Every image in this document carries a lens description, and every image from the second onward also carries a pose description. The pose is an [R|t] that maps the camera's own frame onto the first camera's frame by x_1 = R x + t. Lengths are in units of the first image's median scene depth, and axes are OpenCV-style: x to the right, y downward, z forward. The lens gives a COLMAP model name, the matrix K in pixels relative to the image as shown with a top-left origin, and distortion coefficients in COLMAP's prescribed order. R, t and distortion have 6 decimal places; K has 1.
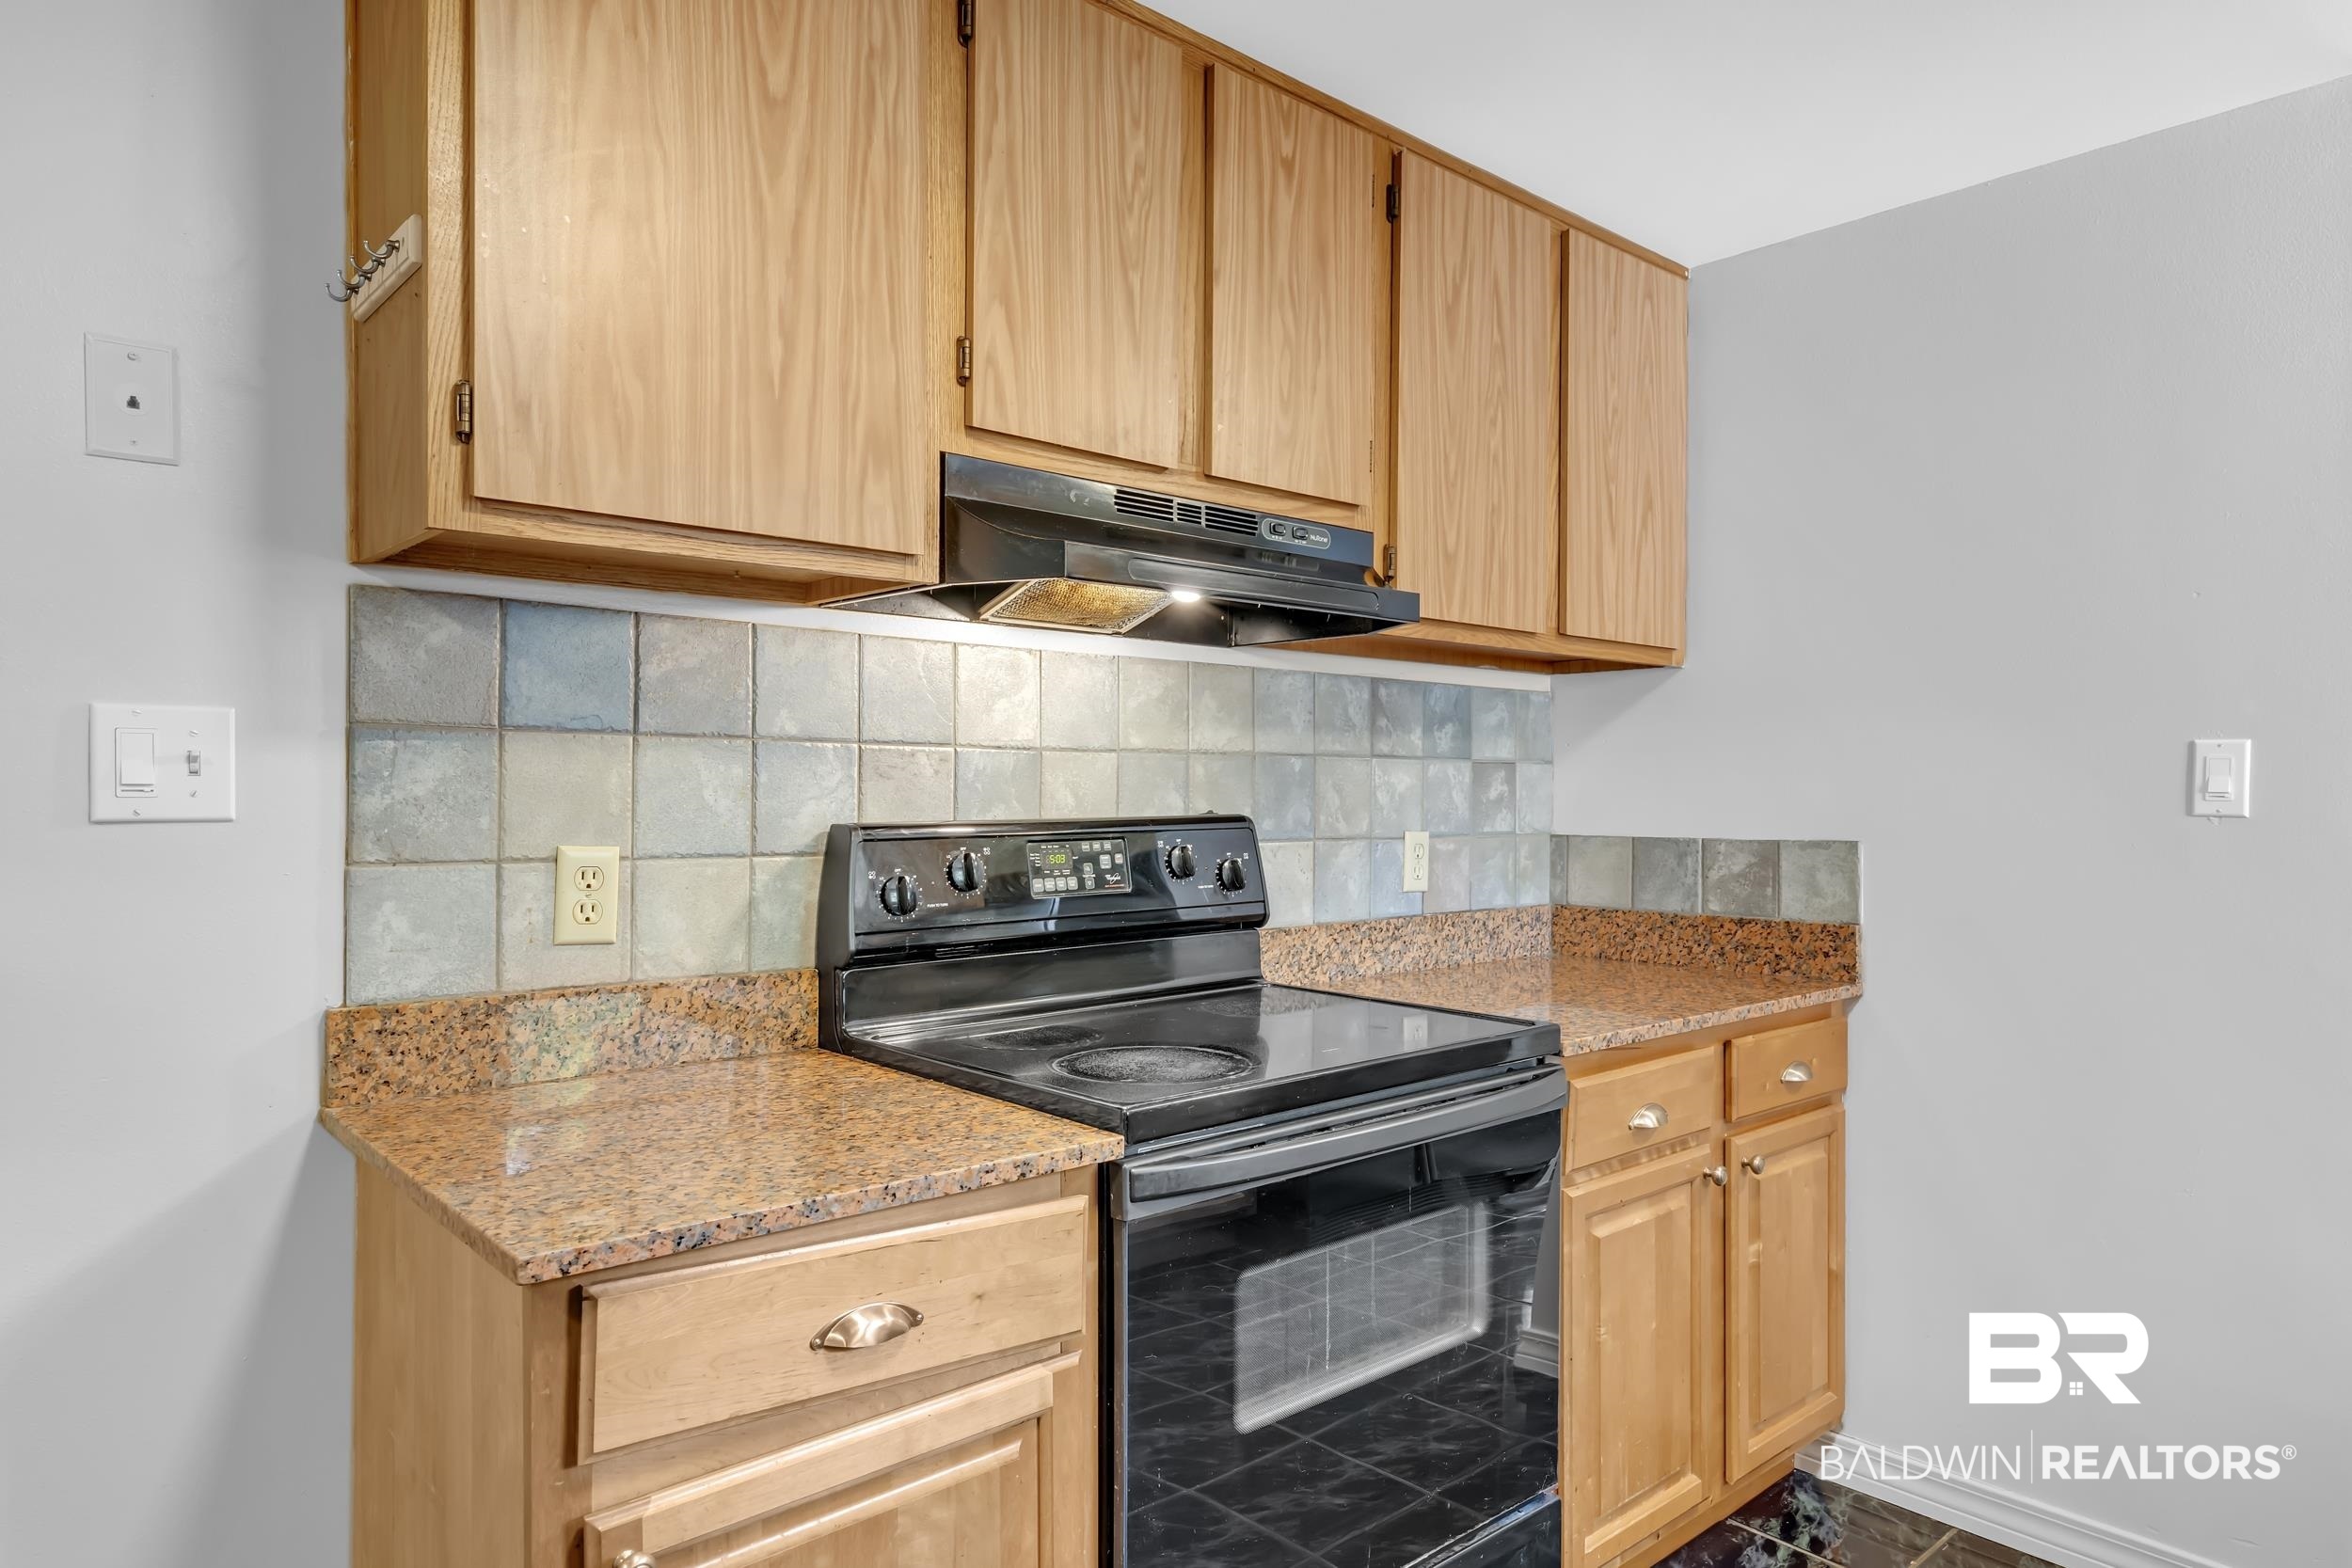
lens RADIAL K [[1413.1, 0, 1176.0], [0, 1413.1, 784.0], [0, 0, 1]] dist [0.000168, 0.000183]
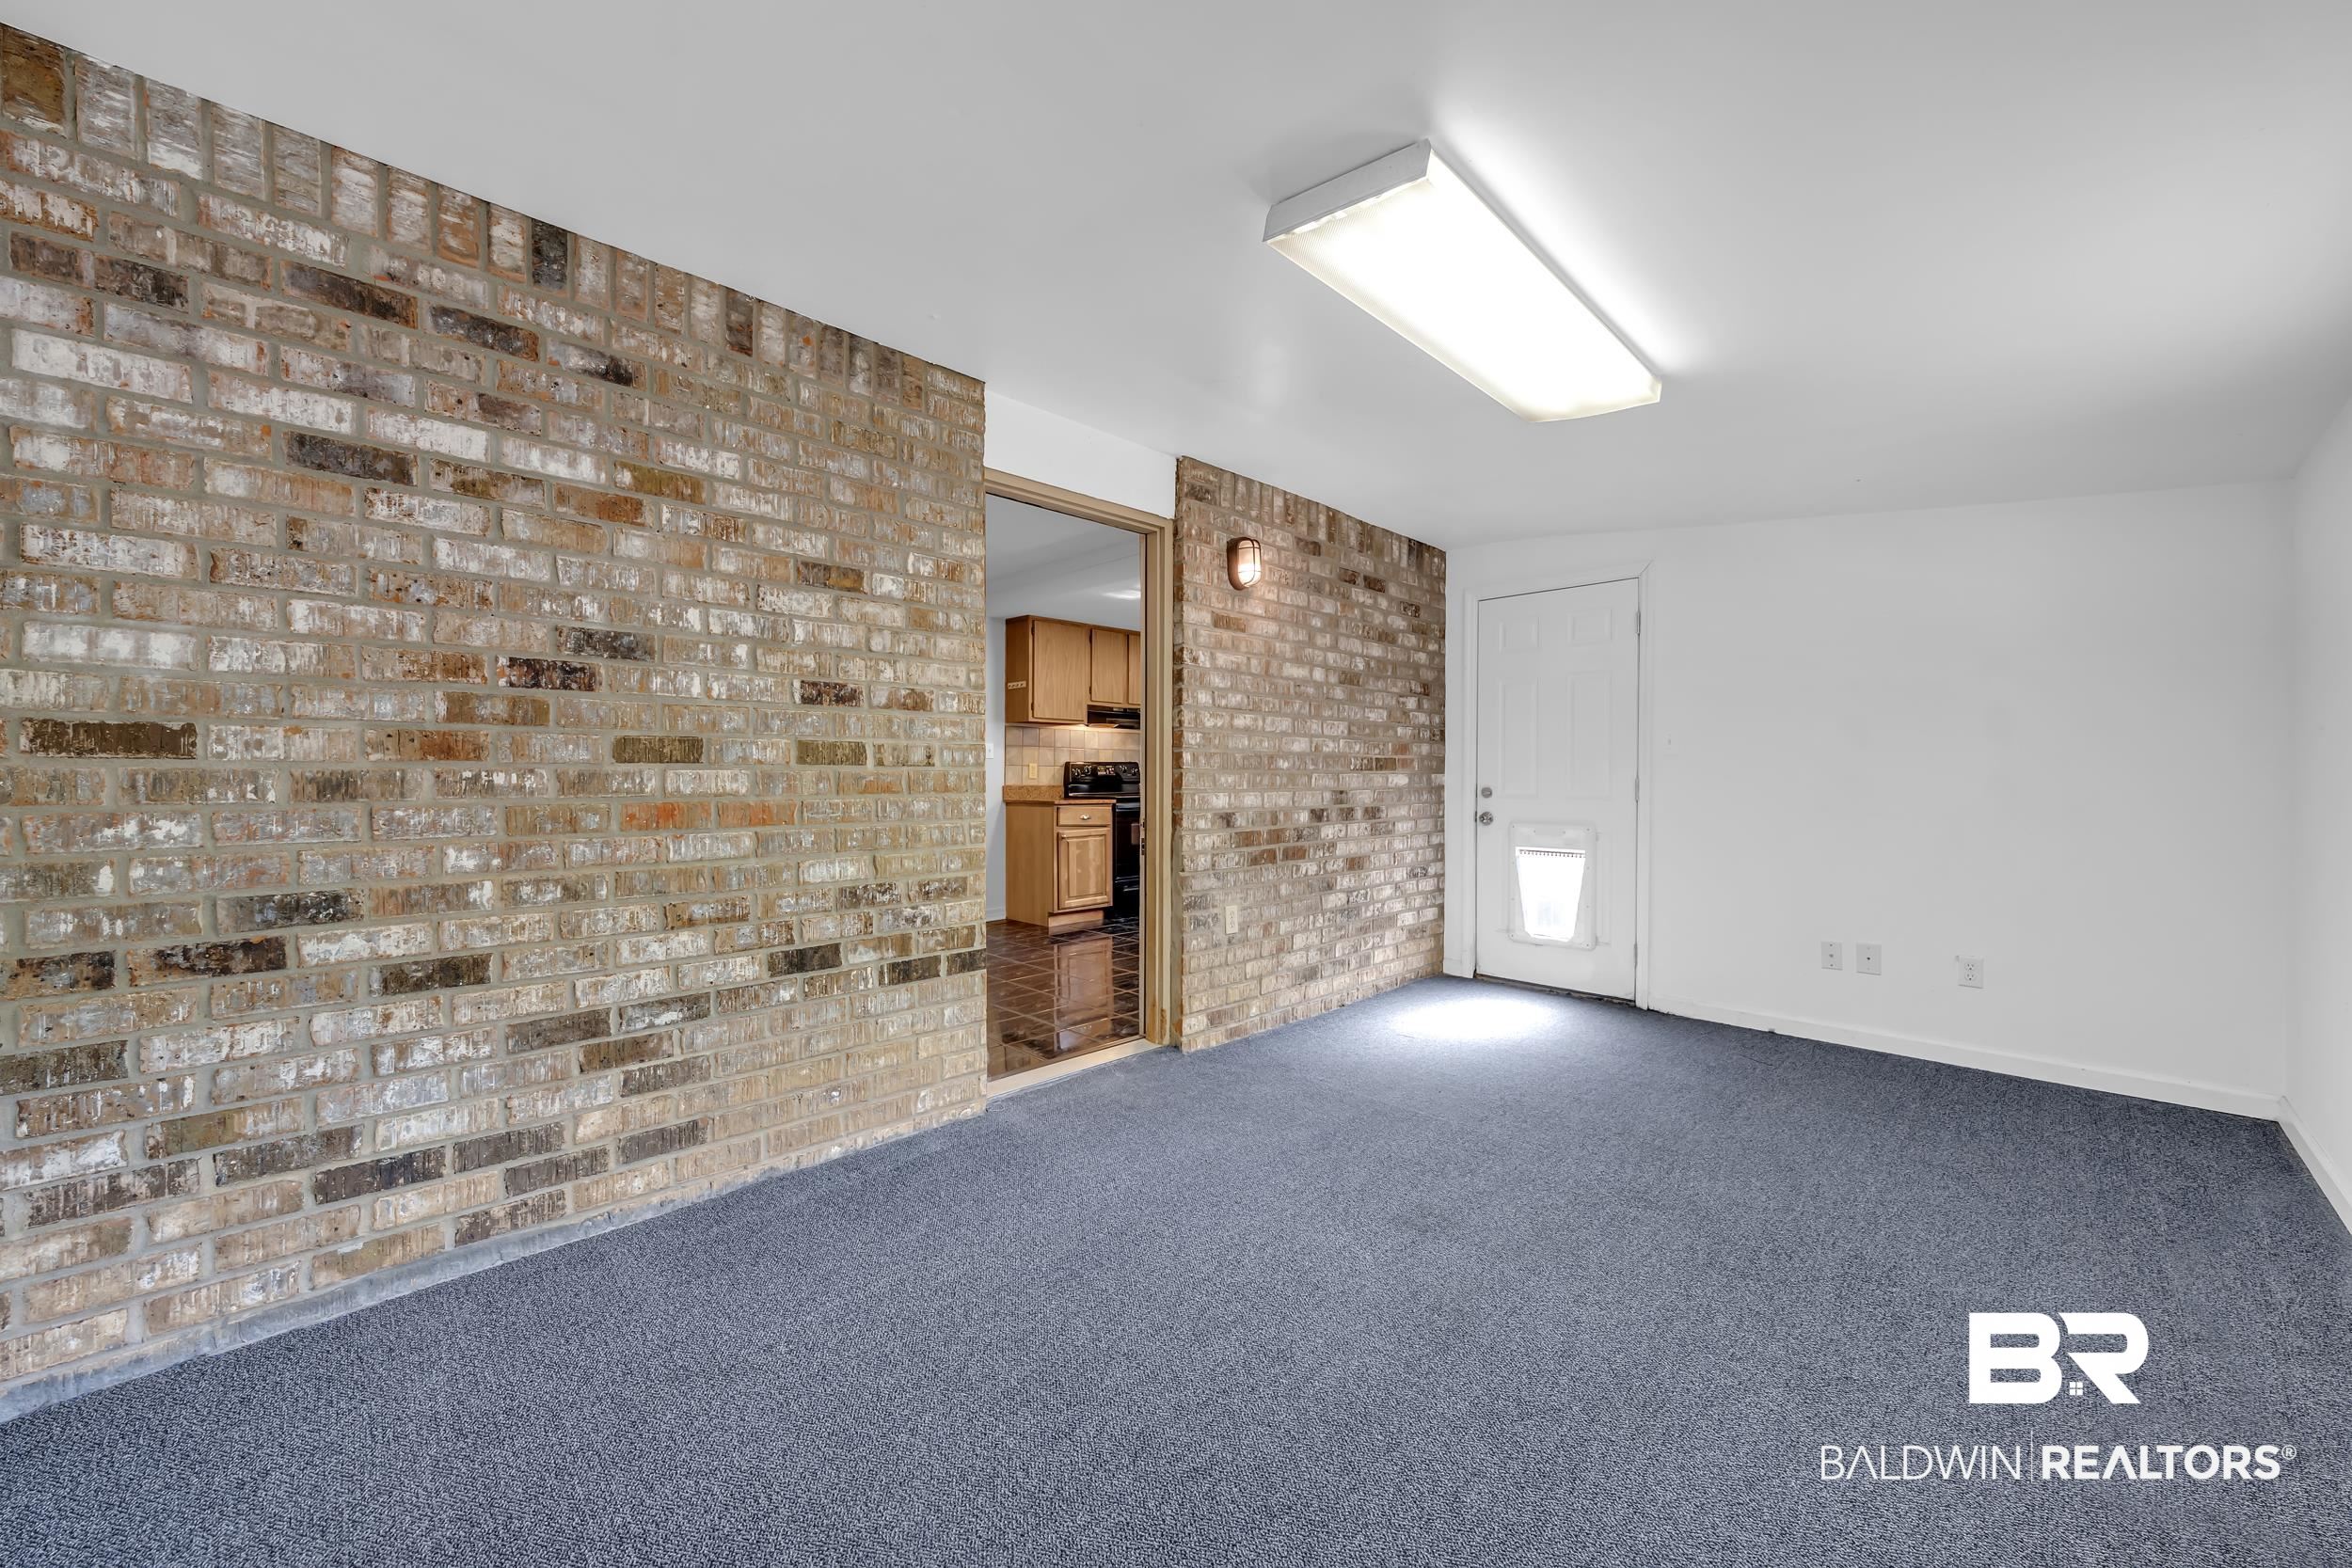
lens RADIAL K [[836.7, 0, 1176.0], [0, 836.7, 784.0], [0, 0, 1]] dist [0.000147, 0.000114]
pose [[0.998751, 0.000134, 0.049954, 0.049247], [-0.001277, 0.999738, 0.022861, 0.046267], [-0.049938, -0.022896, 0.998490, -2.715167]]
